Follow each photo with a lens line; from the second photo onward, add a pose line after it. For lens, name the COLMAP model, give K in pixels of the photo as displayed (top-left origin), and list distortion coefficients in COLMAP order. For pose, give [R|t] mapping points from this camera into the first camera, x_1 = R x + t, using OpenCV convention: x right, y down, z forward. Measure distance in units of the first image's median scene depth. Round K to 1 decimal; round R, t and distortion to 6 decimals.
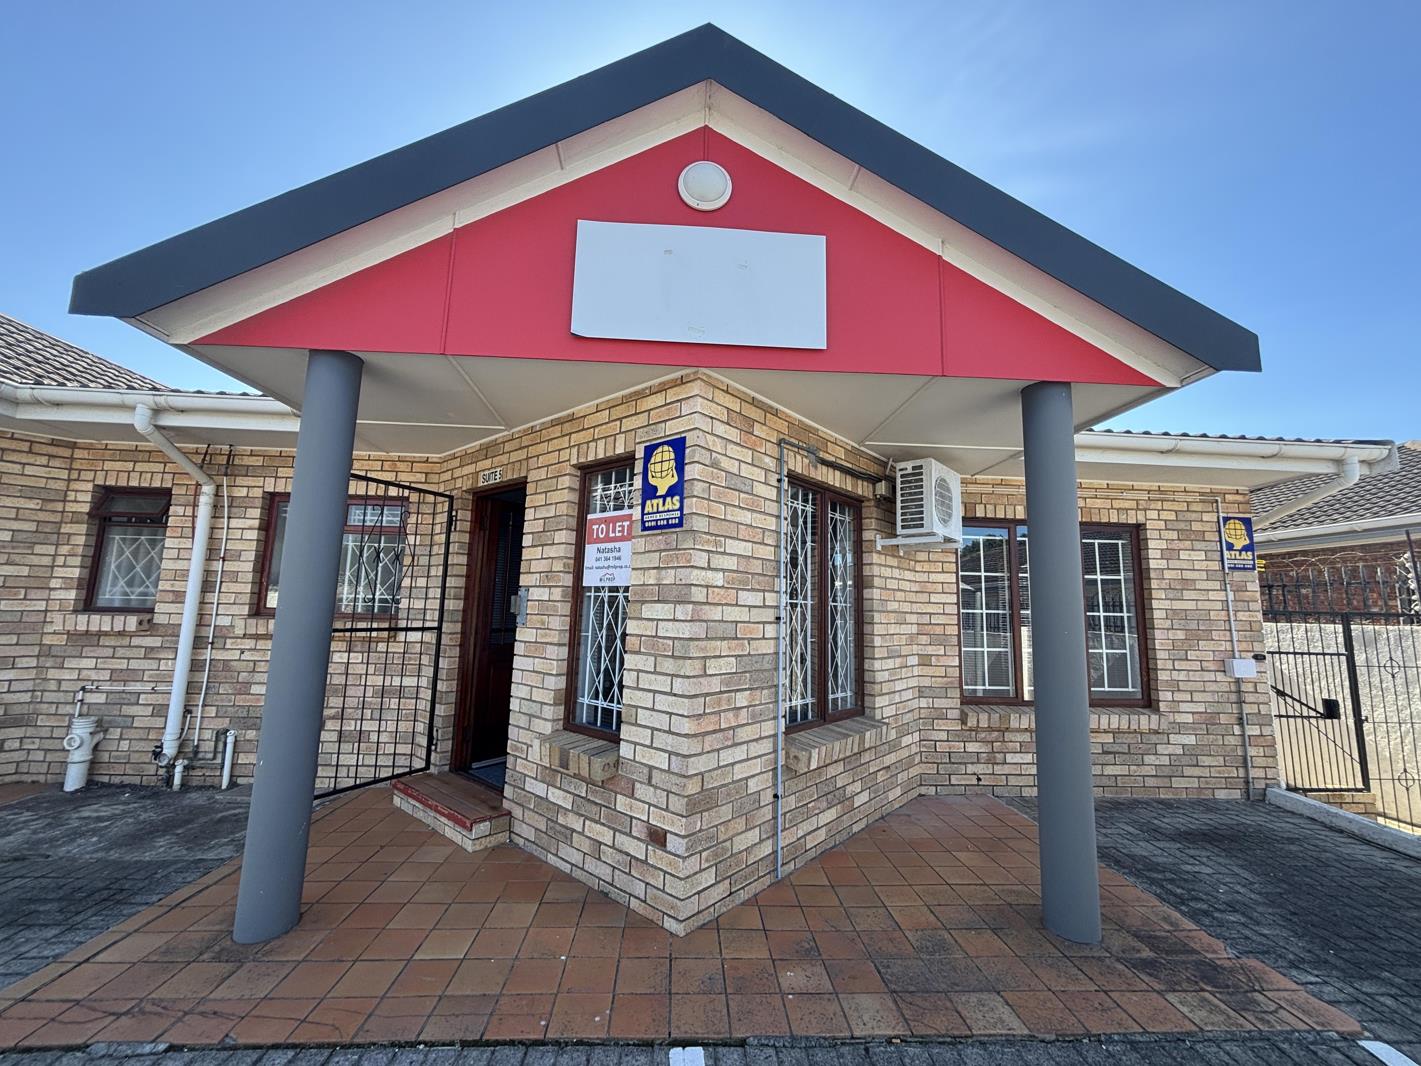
lens RADIAL K [[571.9, 0, 704.8], [0, 571.9, 528.9], [0, 0, 1]] dist [0.004597, -0.000108]
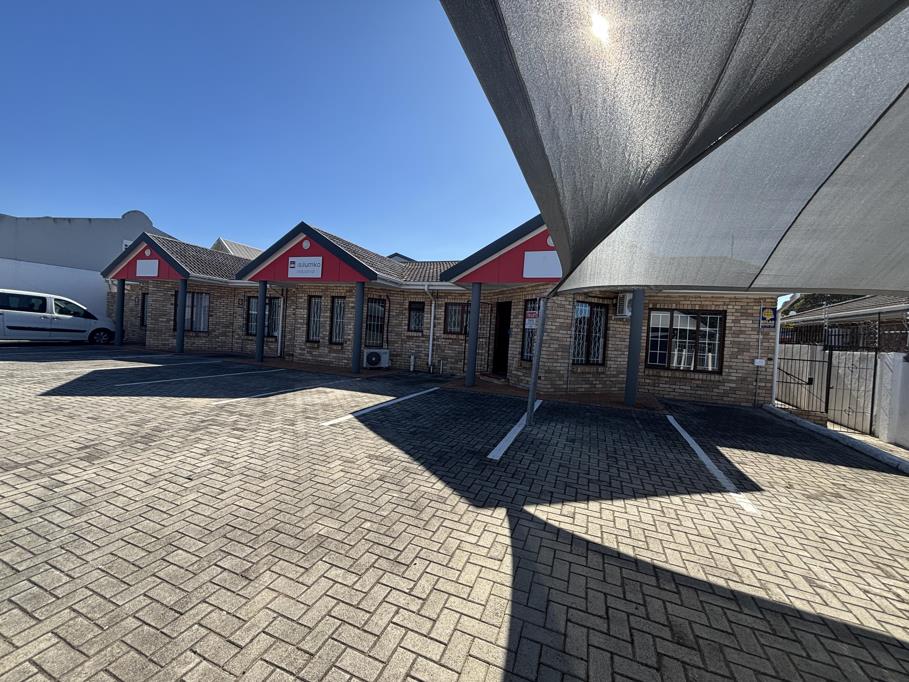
lens RADIAL K [[365.9, 0, 450.9], [0, 365.9, 338.4], [0, 0, 1]] dist [0.004597, -0.000108]
pose [[0.915518, 0.033939, -0.400843, 0.297675], [0.018445, 0.991845, 0.126107, -0.141569], [0.401854, -0.122847, 0.907426, -1.352678]]
